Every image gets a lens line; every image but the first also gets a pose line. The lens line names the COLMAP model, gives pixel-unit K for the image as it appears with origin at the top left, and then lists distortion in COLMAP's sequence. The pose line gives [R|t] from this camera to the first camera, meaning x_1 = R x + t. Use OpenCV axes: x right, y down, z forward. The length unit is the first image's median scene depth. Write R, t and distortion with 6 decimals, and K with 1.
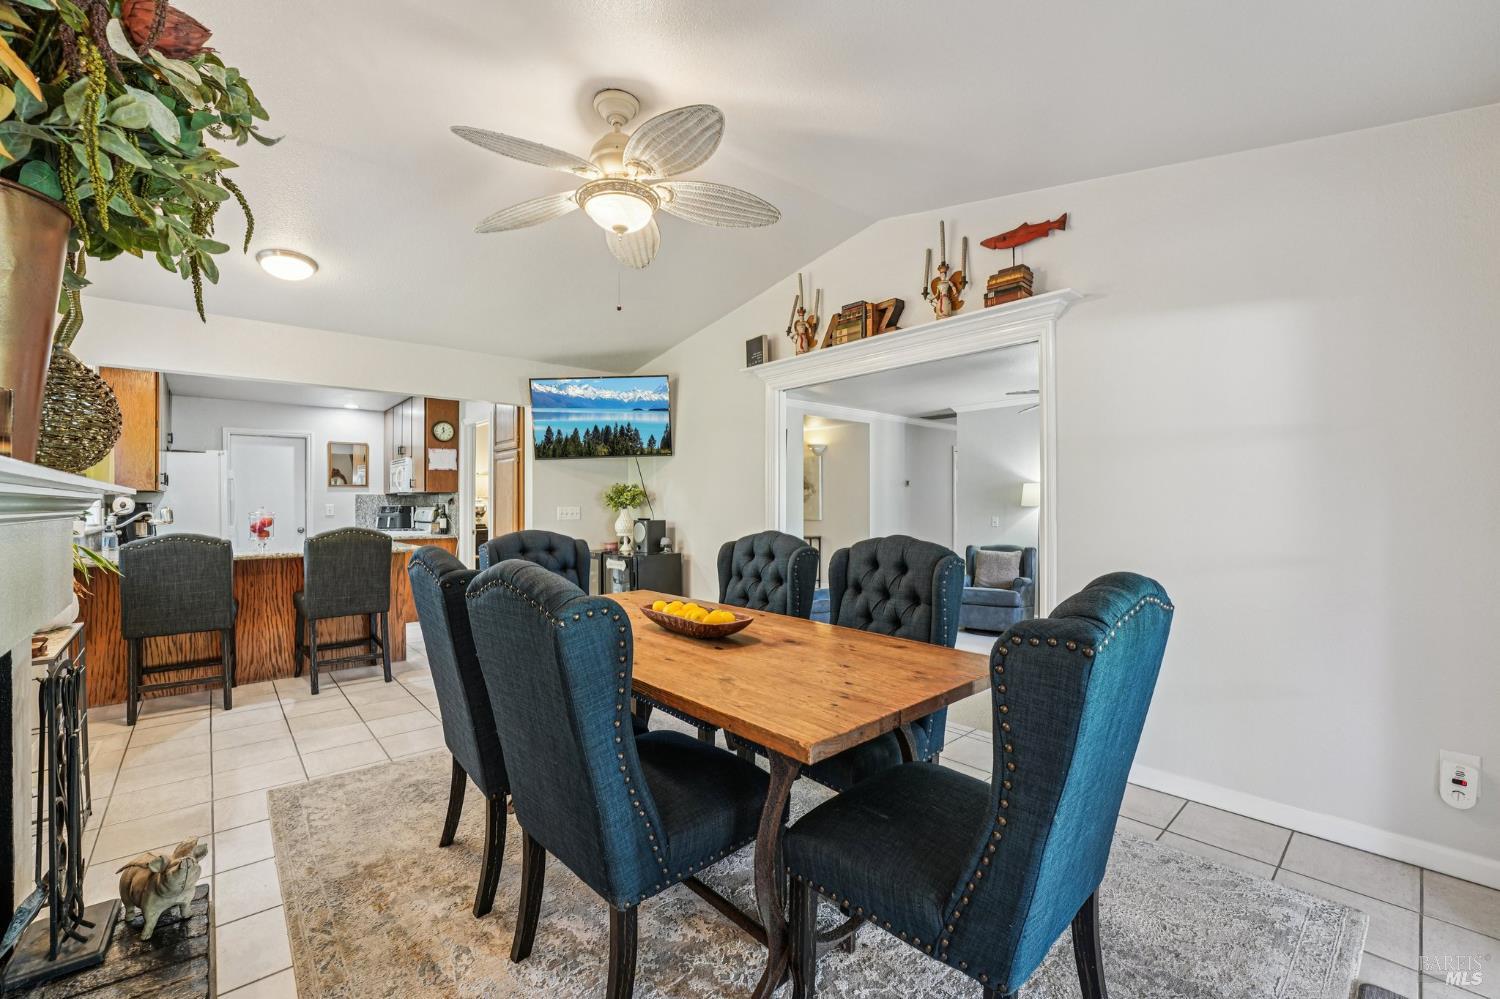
lens RADIAL K [[613.0, 0, 750.0], [0, 613.0, 499.5], [0, 0, 1]] dist [-0.015961, -0.000039]
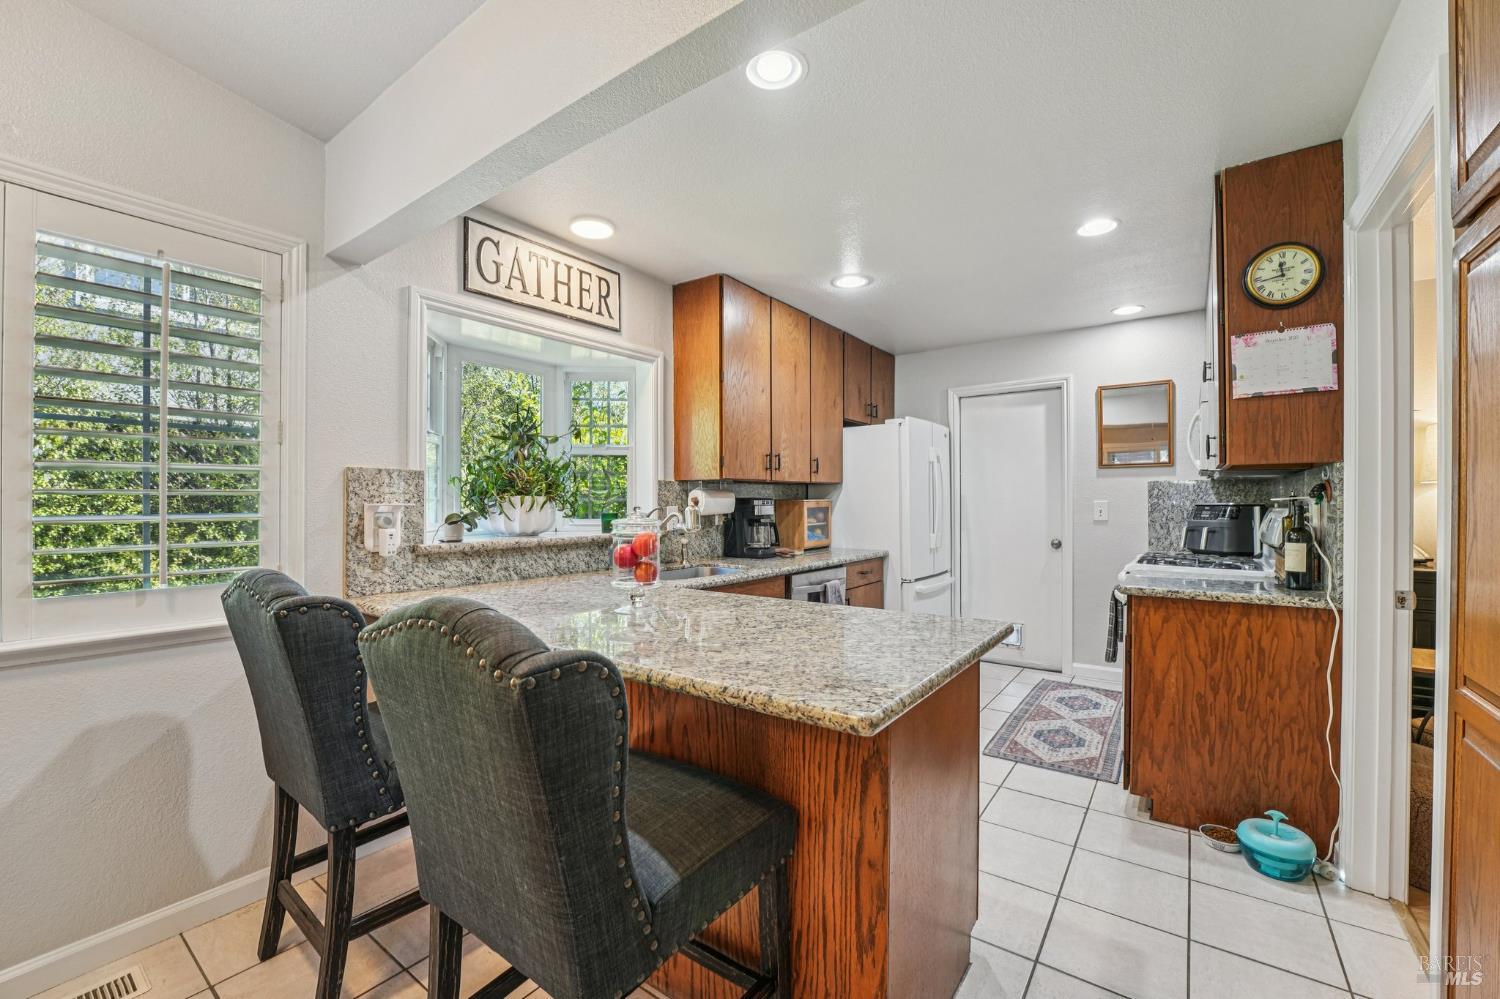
lens RADIAL K [[613.0, 0, 750.0], [0, 613.0, 499.5], [0, 0, 1]] dist [-0.015961, -0.000039]
pose [[0.215704, 0.002701, -0.976455, -0.246605], [0.002044, 0.999993, 0.003217, 0.005628], [0.976457, -0.002690, 0.215697, 0.645239]]
